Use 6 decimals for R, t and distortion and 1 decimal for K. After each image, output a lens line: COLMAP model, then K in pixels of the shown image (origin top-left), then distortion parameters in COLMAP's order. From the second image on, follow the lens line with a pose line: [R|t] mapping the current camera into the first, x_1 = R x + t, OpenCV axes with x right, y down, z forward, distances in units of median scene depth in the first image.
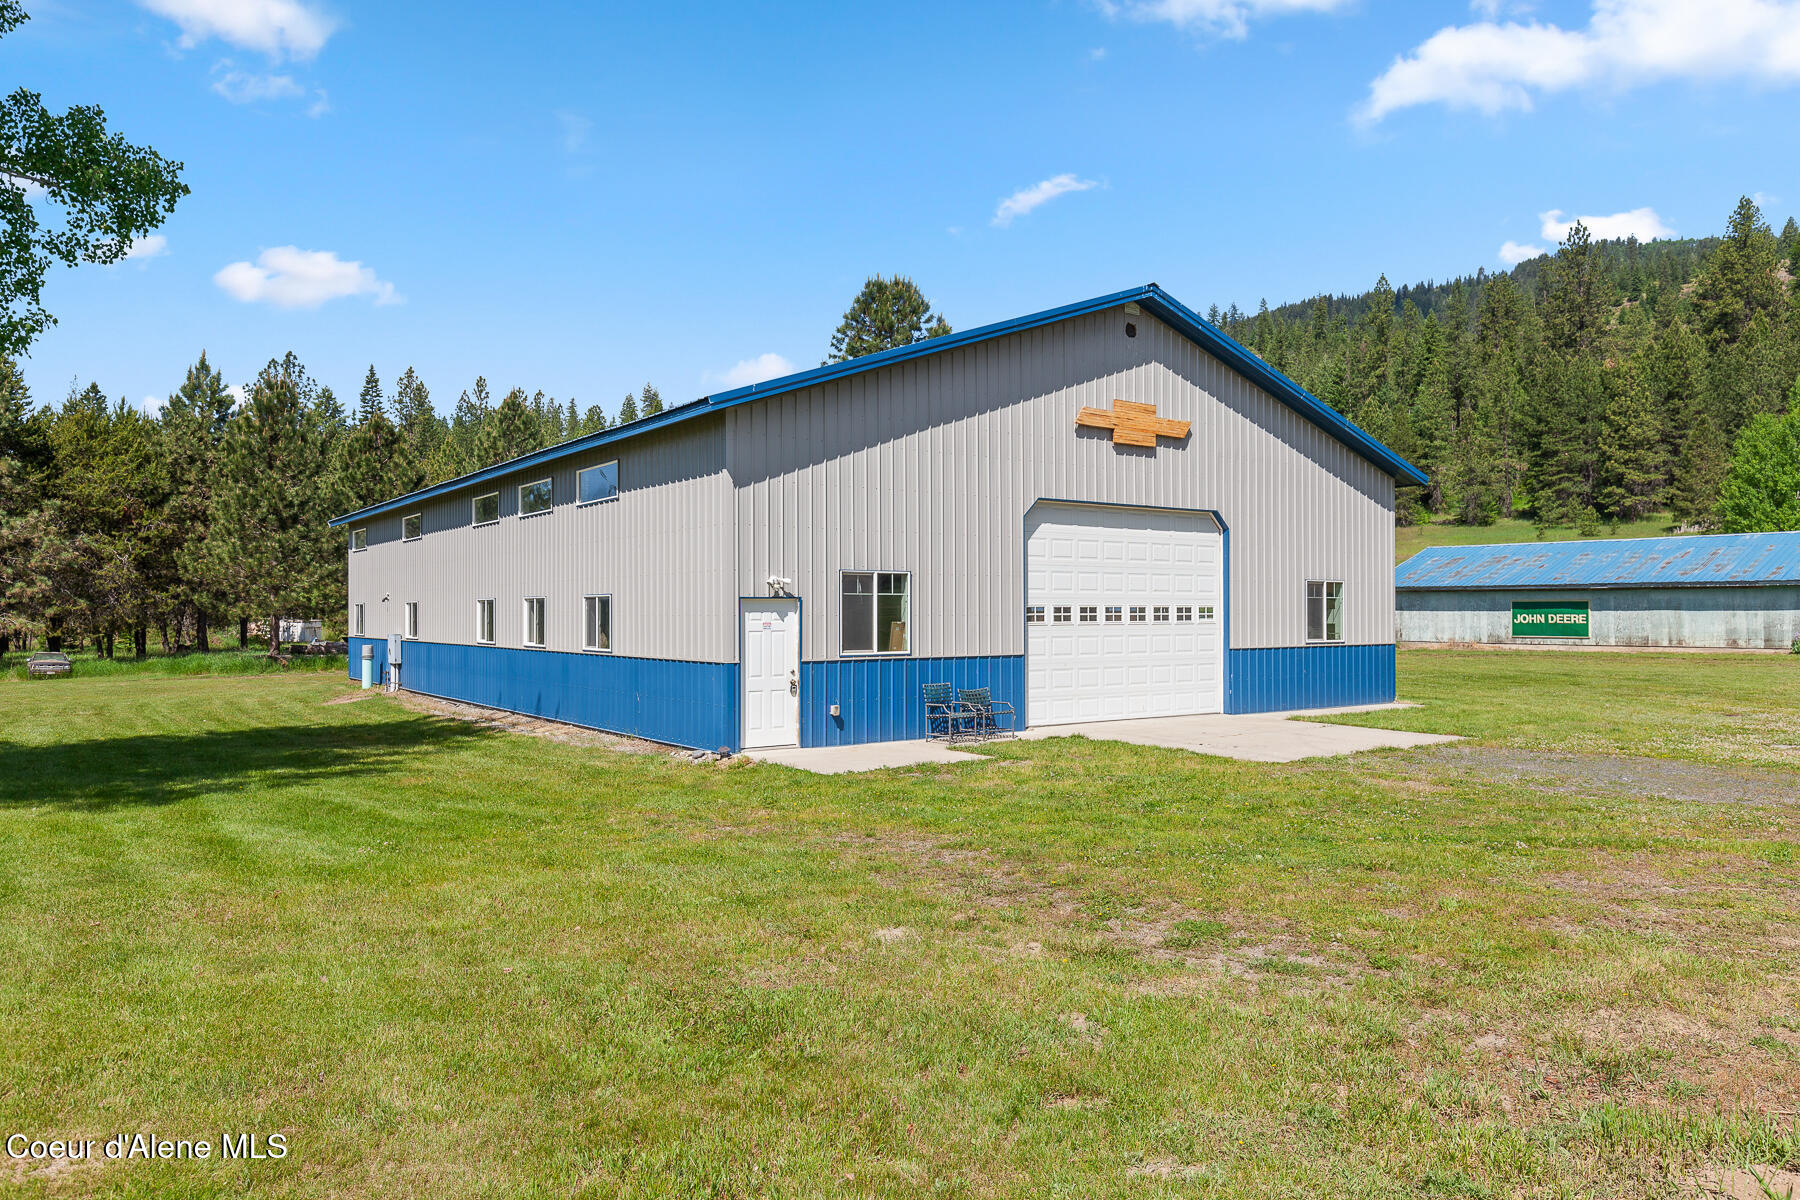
lens RADIAL K [[1243.9, 0, 901.6], [0, 1243.9, 598.1], [0, 0, 1]] dist [0.000013, 0.000309]
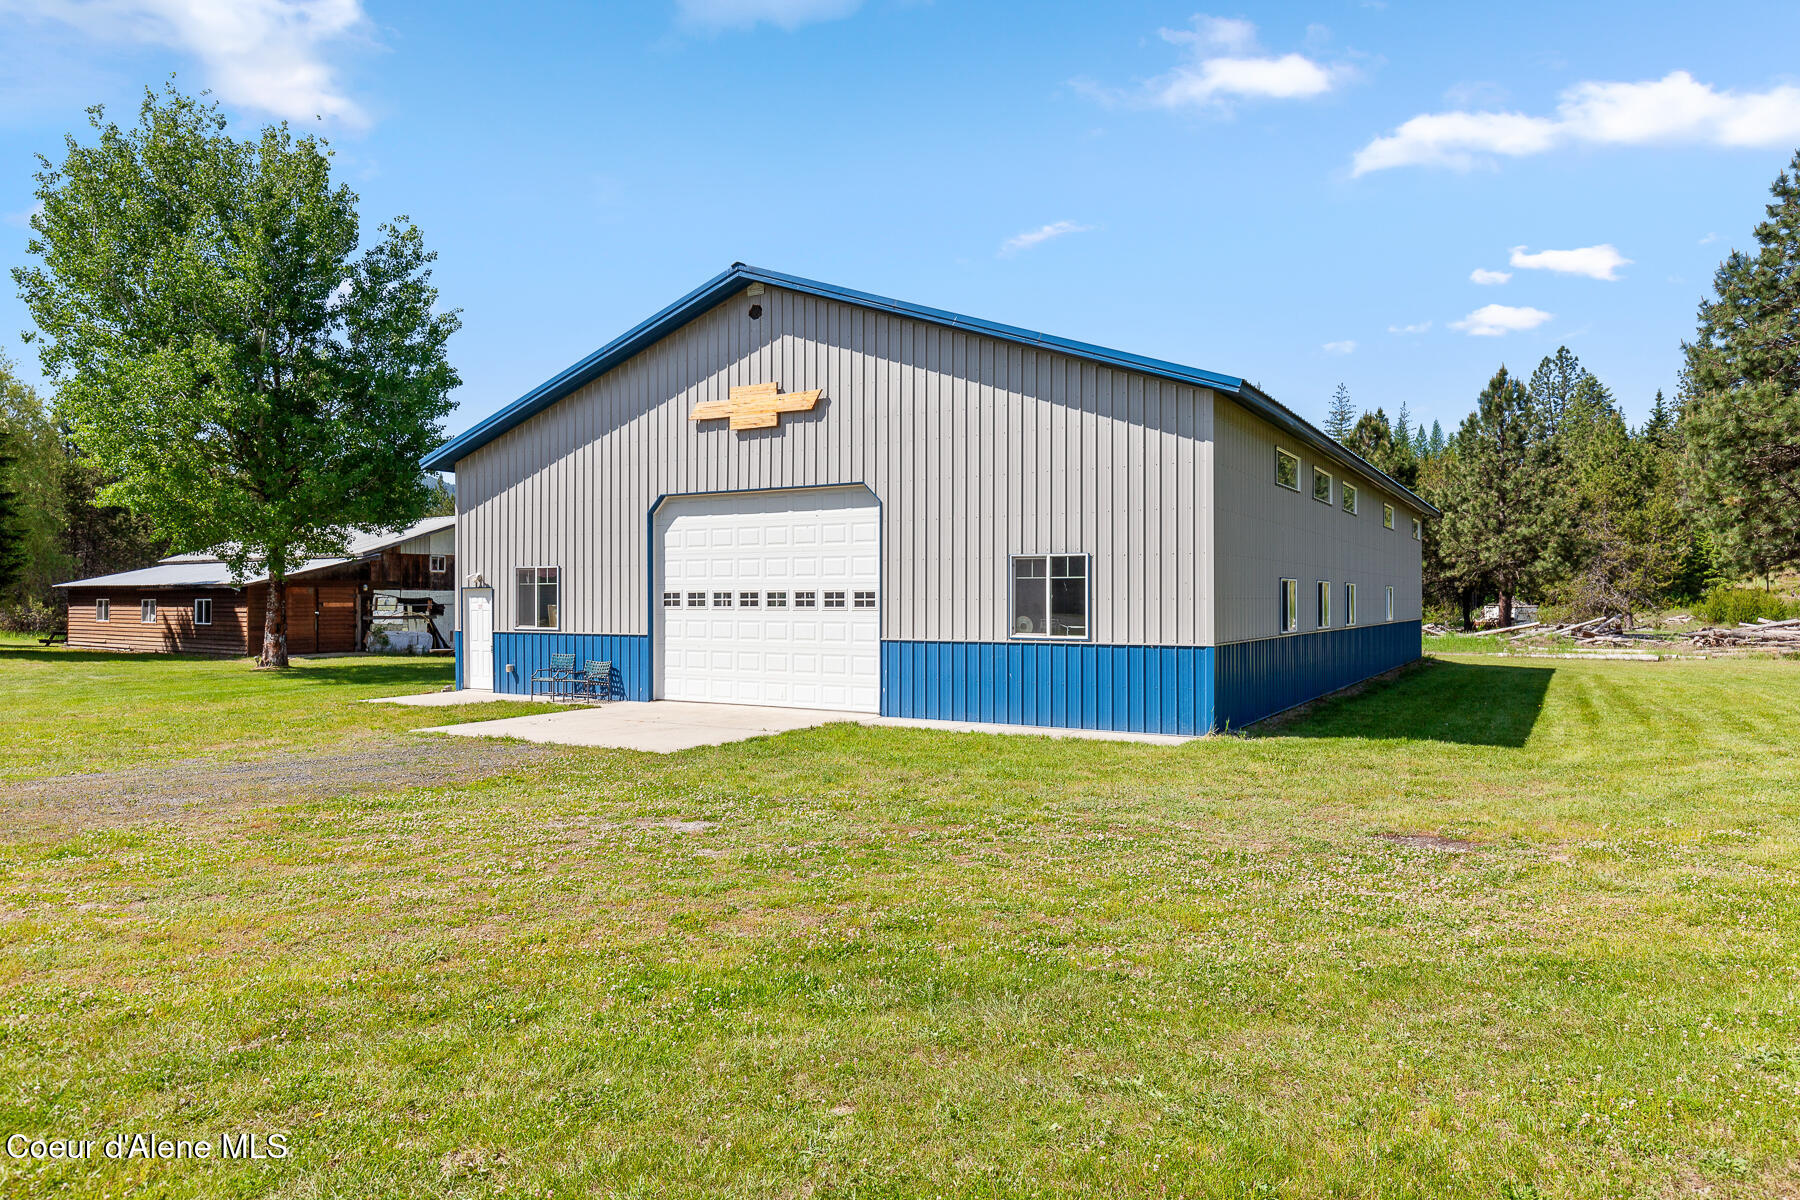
lens RADIAL K [[1100.5, 0, 897.9], [0, 1100.5, 604.6], [0, 0, 1]] dist [-0.003169, -0.000388]
pose [[0.395411, 0.008039, -0.918469, 1.029807], [0.012602, 0.999820, 0.014177, 0.005846], [0.918418, -0.017180, 0.395239, 0.751960]]
